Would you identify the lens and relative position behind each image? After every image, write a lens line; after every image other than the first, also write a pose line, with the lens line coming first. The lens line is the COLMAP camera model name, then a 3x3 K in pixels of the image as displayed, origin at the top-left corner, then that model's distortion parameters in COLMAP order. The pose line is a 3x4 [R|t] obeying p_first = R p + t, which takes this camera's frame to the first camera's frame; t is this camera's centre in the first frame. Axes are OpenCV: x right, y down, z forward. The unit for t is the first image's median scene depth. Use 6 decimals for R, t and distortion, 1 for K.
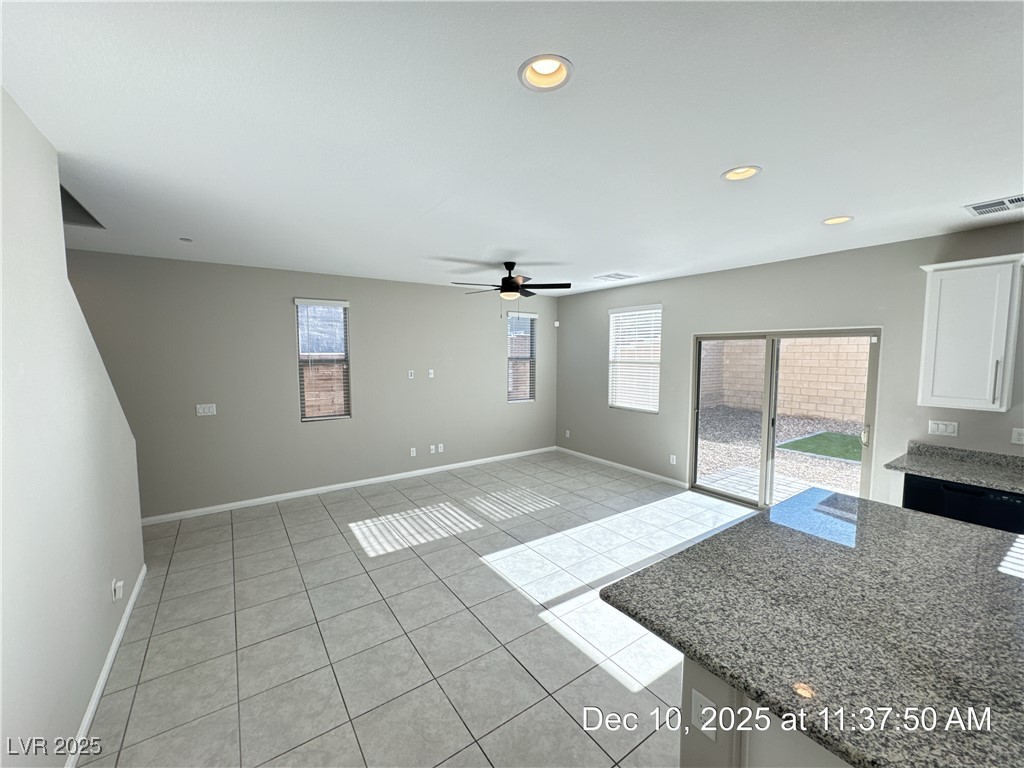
lens RADIAL K [[408.6, 0, 511.8], [0, 408.6, 385.1], [0, 0, 1]] dist [-0.001466, 0.000022]
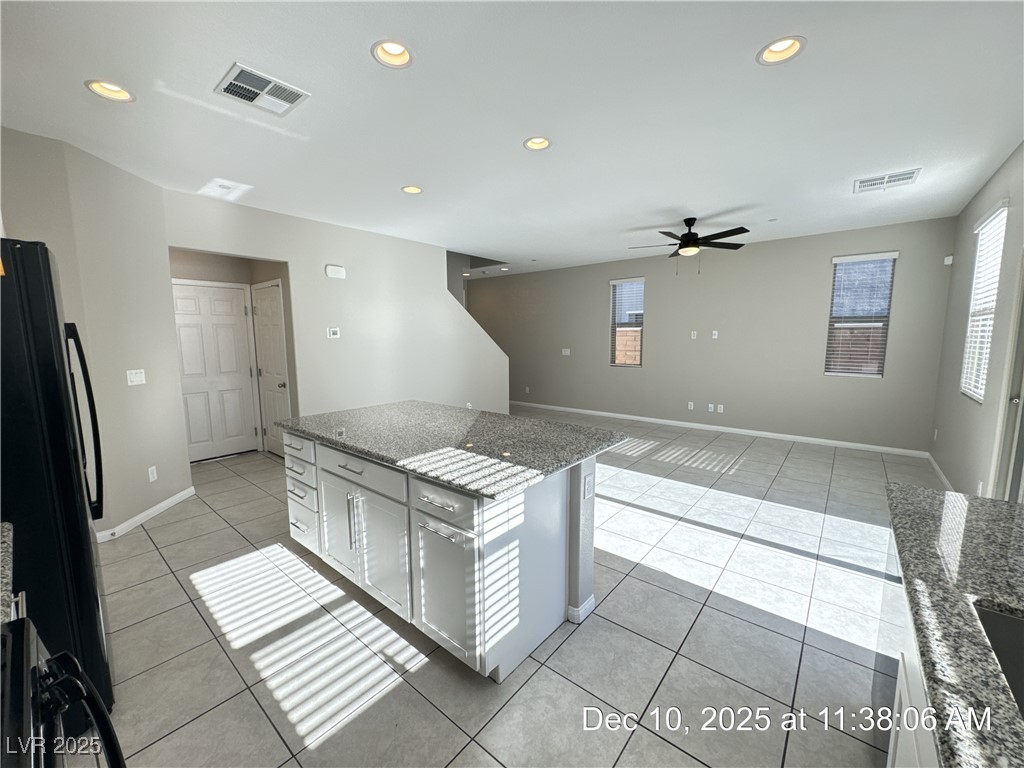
lens RADIAL K [[408.6, 0, 512.7], [0, 408.6, 385.3], [0, 0, 1]] dist [-0.001466, 0.000022]
pose [[0.265198, 0.113626, -0.957475, 0.907167], [-0.073071, 0.992545, 0.097549, 0.048562], [0.961421, 0.044094, 0.271524, 0.311276]]
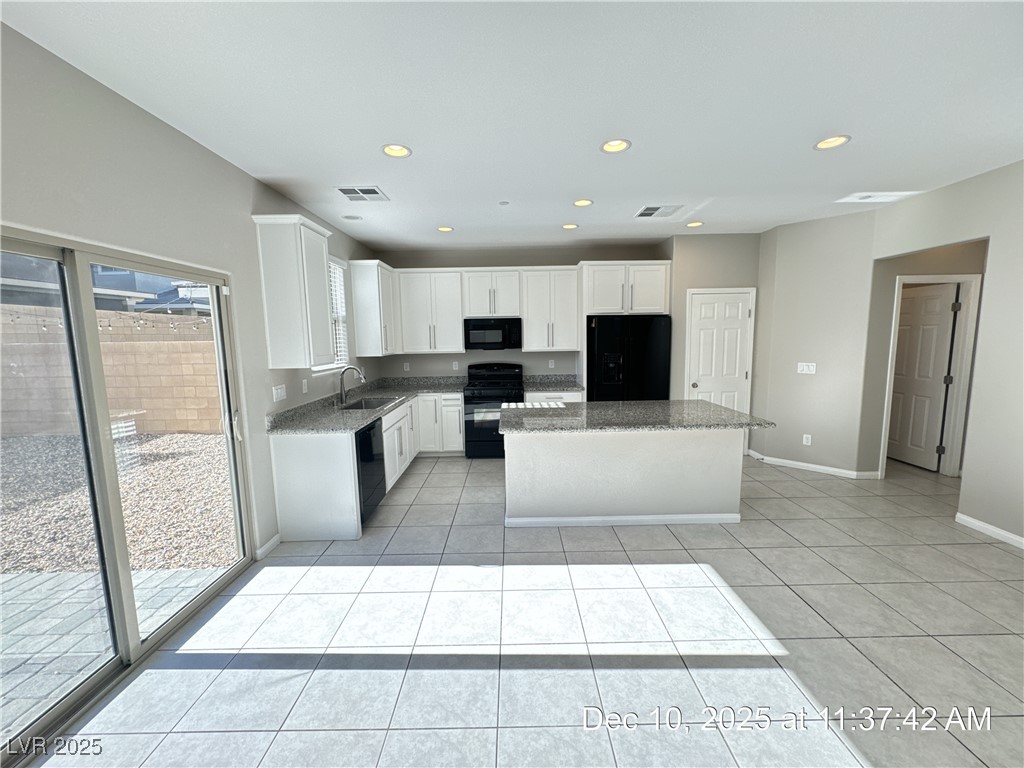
lens RADIAL K [[408.6, 0, 513.4], [0, 408.6, 385.1], [0, 0, 1]] dist [-0.001466, 0.000022]
pose [[-0.824118, -0.054797, 0.563762, 0.054023], [0.062913, 0.980296, 0.187250, -0.042868], [-0.562914, 0.189784, -0.804431, 1.114217]]
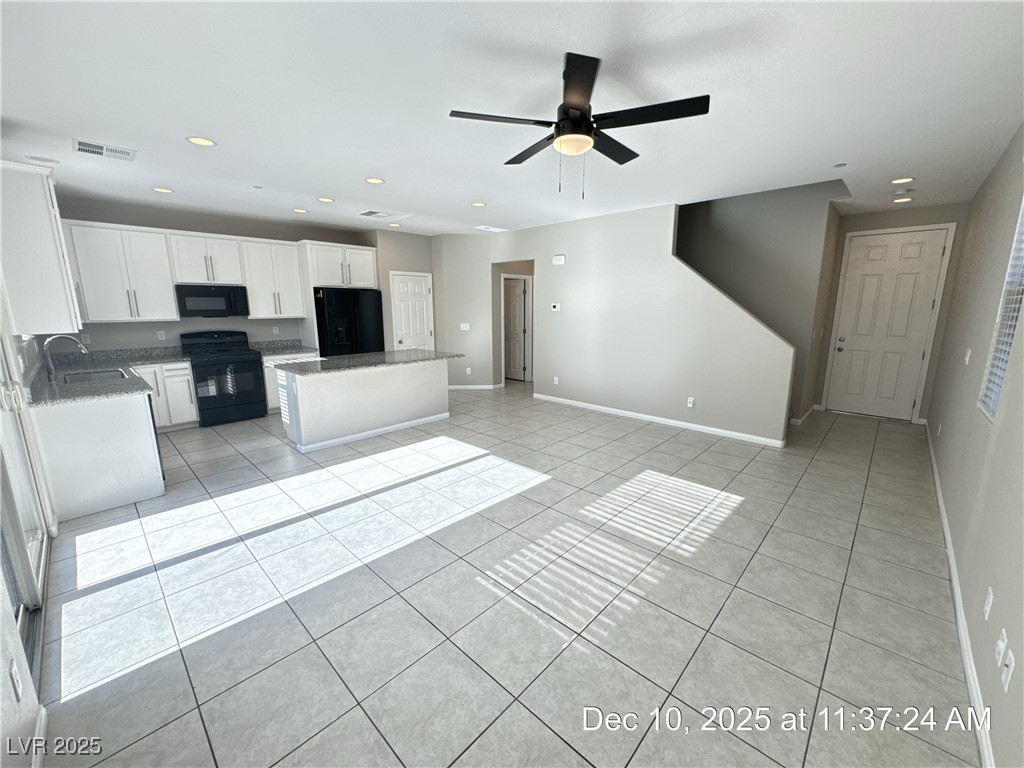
lens RADIAL K [[408.6, 0, 514.0], [0, 408.6, 384.4], [0, 0, 1]] dist [-0.001466, 0.000022]
pose [[-0.978526, 0.040433, -0.202117, 0.178822], [-0.016052, 0.962646, 0.270286, -0.073323], [0.205496, 0.267726, -0.941326, 1.540810]]
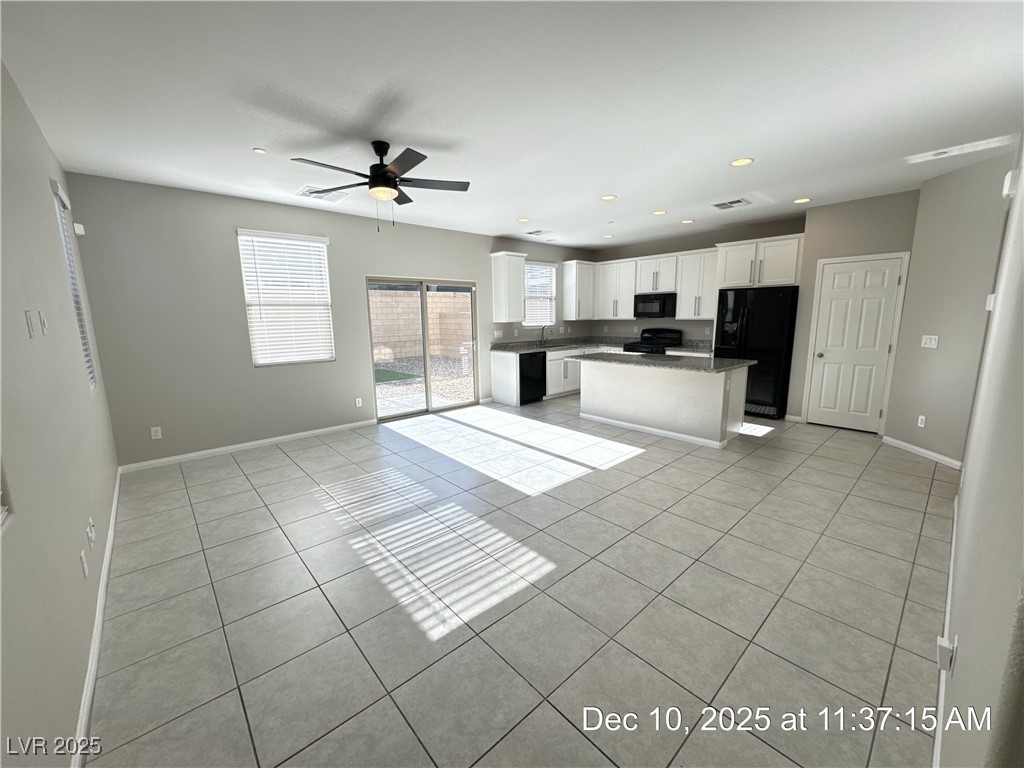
lens RADIAL K [[408.6, 0, 513.7], [0, 408.6, 385.4], [0, 0, 1]] dist [-0.001466, 0.000022]
pose [[-0.125397, -0.168224, 0.977740, -0.773648], [0.094468, 0.979017, 0.180559, -0.003736], [-0.987599, 0.115007, -0.106874, 0.899577]]
